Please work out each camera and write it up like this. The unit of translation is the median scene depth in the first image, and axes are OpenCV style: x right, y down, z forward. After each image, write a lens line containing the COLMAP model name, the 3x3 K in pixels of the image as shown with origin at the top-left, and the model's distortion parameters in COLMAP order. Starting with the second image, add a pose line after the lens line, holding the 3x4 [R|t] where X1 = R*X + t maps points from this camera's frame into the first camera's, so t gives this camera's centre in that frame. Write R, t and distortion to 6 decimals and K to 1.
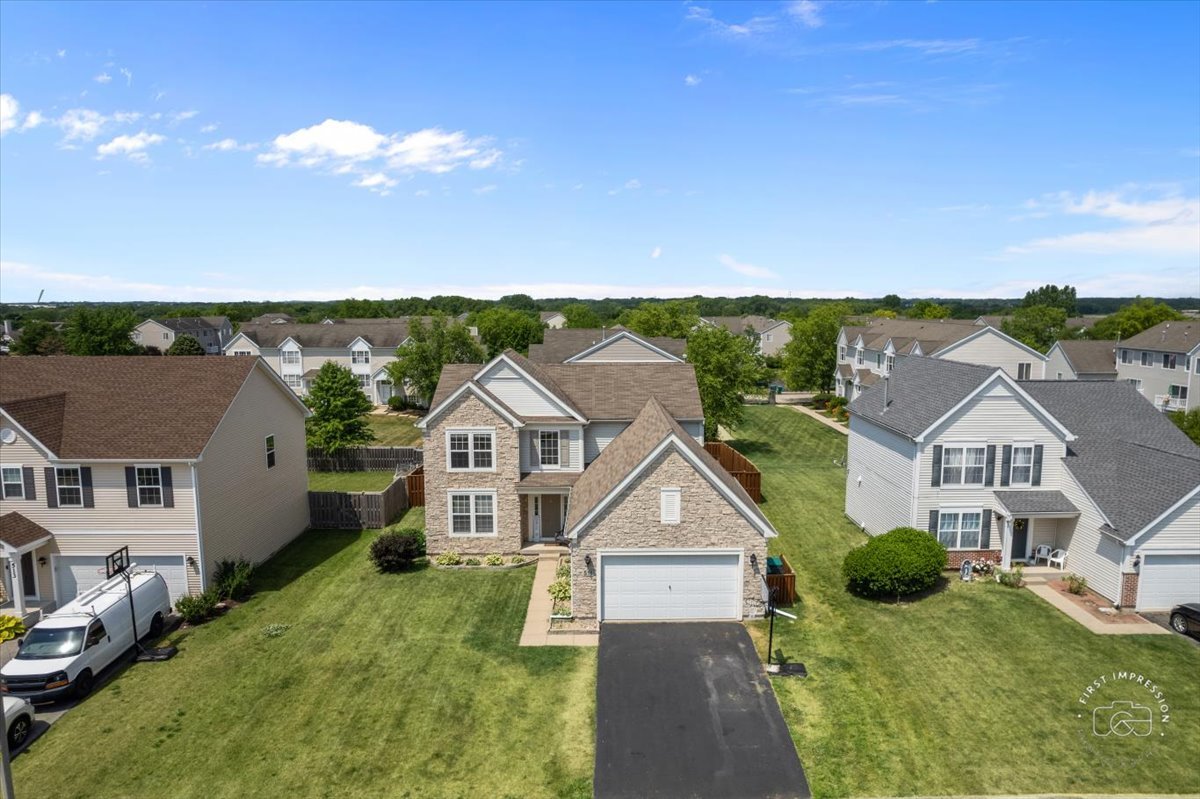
lens RADIAL K [[755.0, 0, 605.9], [0, 755.0, 399.9], [0, 0, 1]] dist [-0.083880, 0.067988]
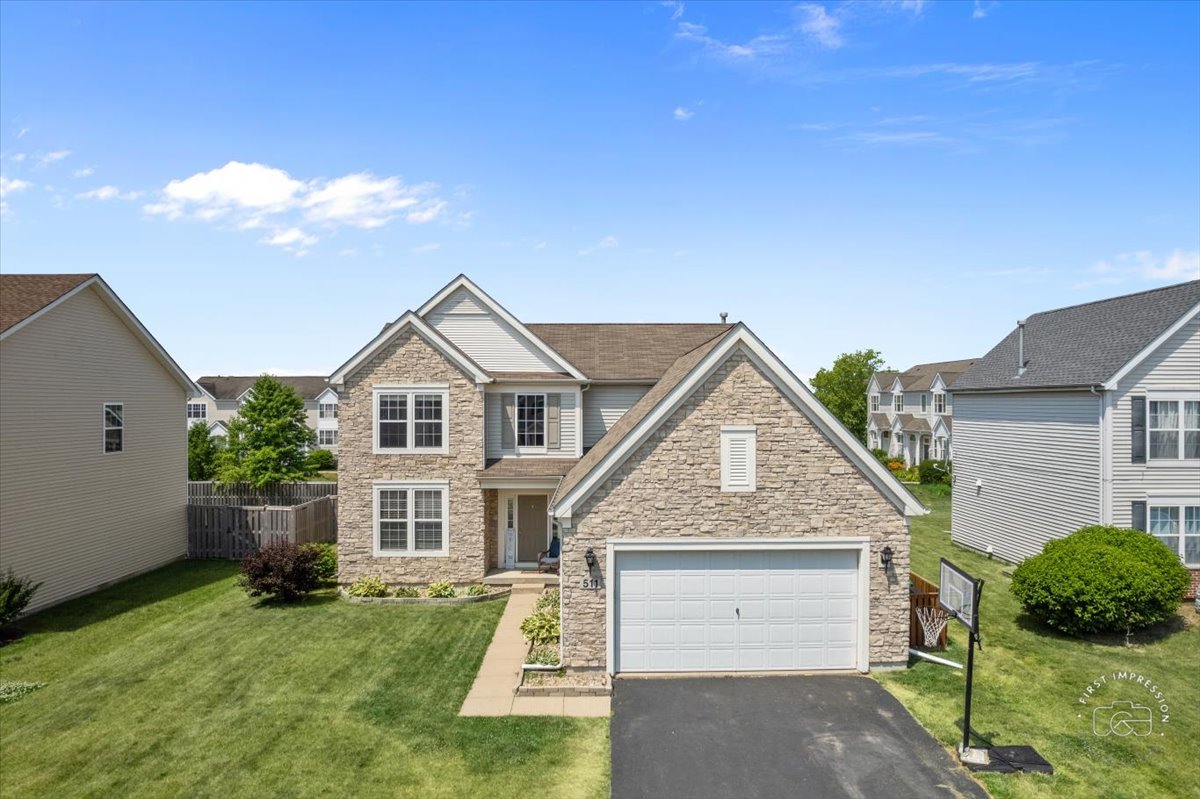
lens RADIAL K [[755.0, 0, 605.9], [0, 755.0, 399.9], [0, 0, 1]] dist [-0.083880, 0.067988]
pose [[0.999986, 0.001082, 0.005157, -0.013480], [-0.000389, 0.991182, -0.132507, 0.146852], [-0.005255, 0.132503, 0.991169, 0.375516]]
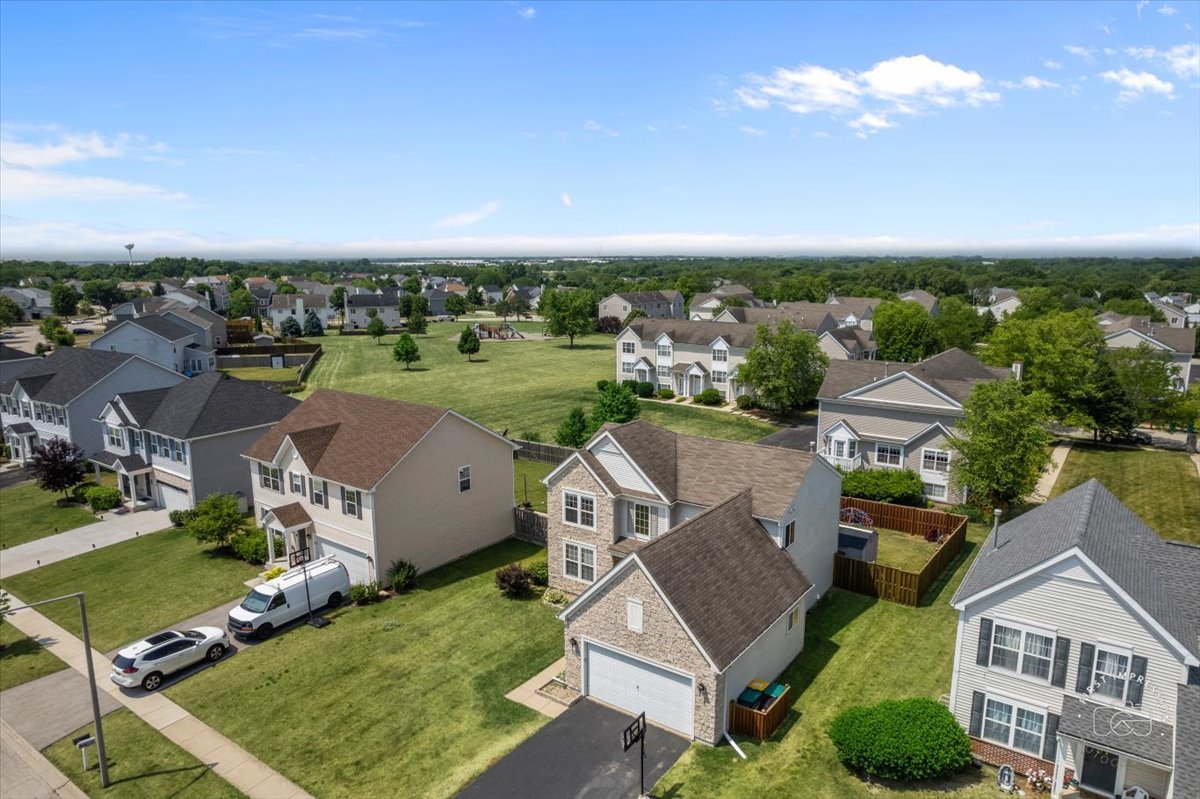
lens RADIAL K [[744.1, 0, 624.1], [0, 744.1, 400.8], [0, 0, 1]] dist [-0.082798, 0.064523]
pose [[0.818003, 0.108451, -0.564897, 0.543987], [-0.076301, 0.993845, 0.080313, -0.211661], [0.570130, -0.022594, 0.821244, 0.114295]]
